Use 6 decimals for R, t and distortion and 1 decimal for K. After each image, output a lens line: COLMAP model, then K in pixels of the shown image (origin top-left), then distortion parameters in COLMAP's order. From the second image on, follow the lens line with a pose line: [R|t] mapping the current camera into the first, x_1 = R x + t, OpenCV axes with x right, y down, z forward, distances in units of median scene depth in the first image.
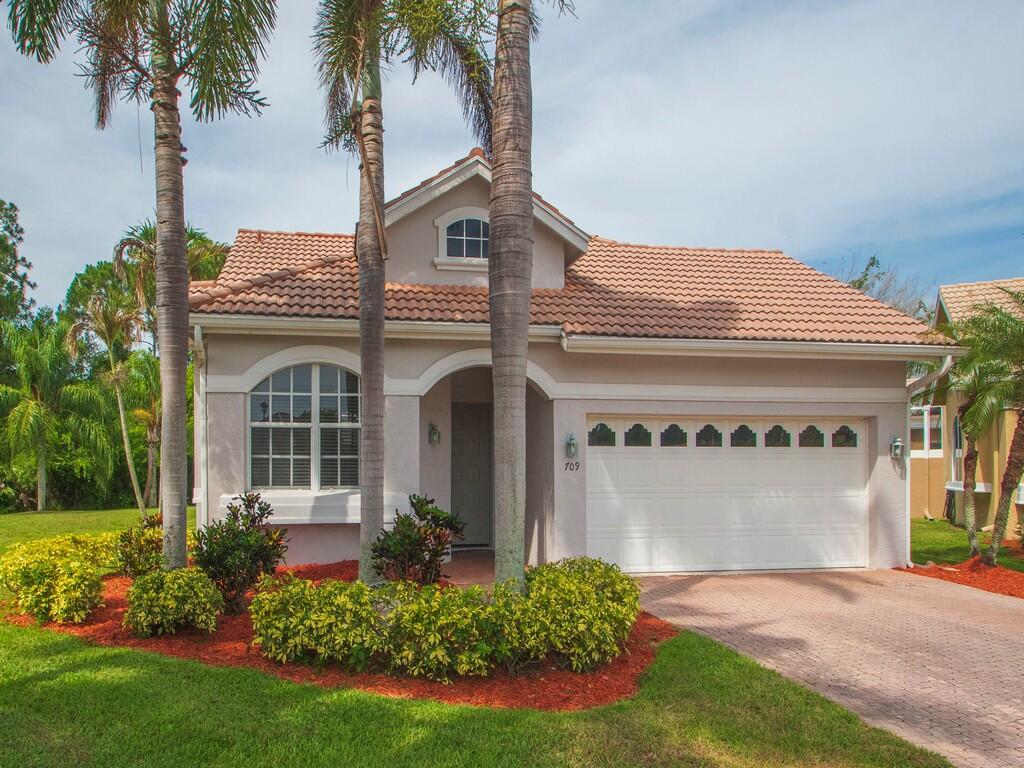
lens RADIAL K [[611.9, 0, 460.9], [0, 611.9, 439.4], [0, 0, 1]] dist [0.002378, 0.001349]
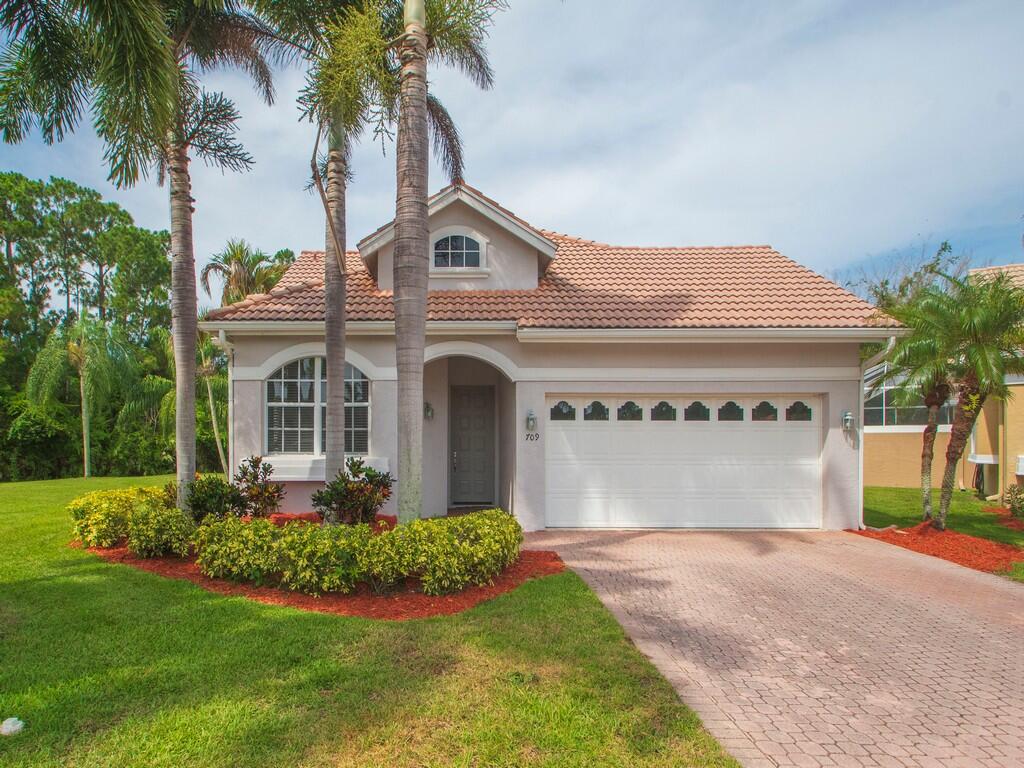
lens RADIAL K [[518.0, 0, 491.2], [0, 518.0, 436.5], [0, 0, 1]] dist [0.000295, -0.000881]
pose [[0.989157, 0.000664, -0.146860, 0.261536], [0.004564, 0.999368, 0.035255, 0.005961], [0.146791, -0.035543, 0.988529, -0.023223]]
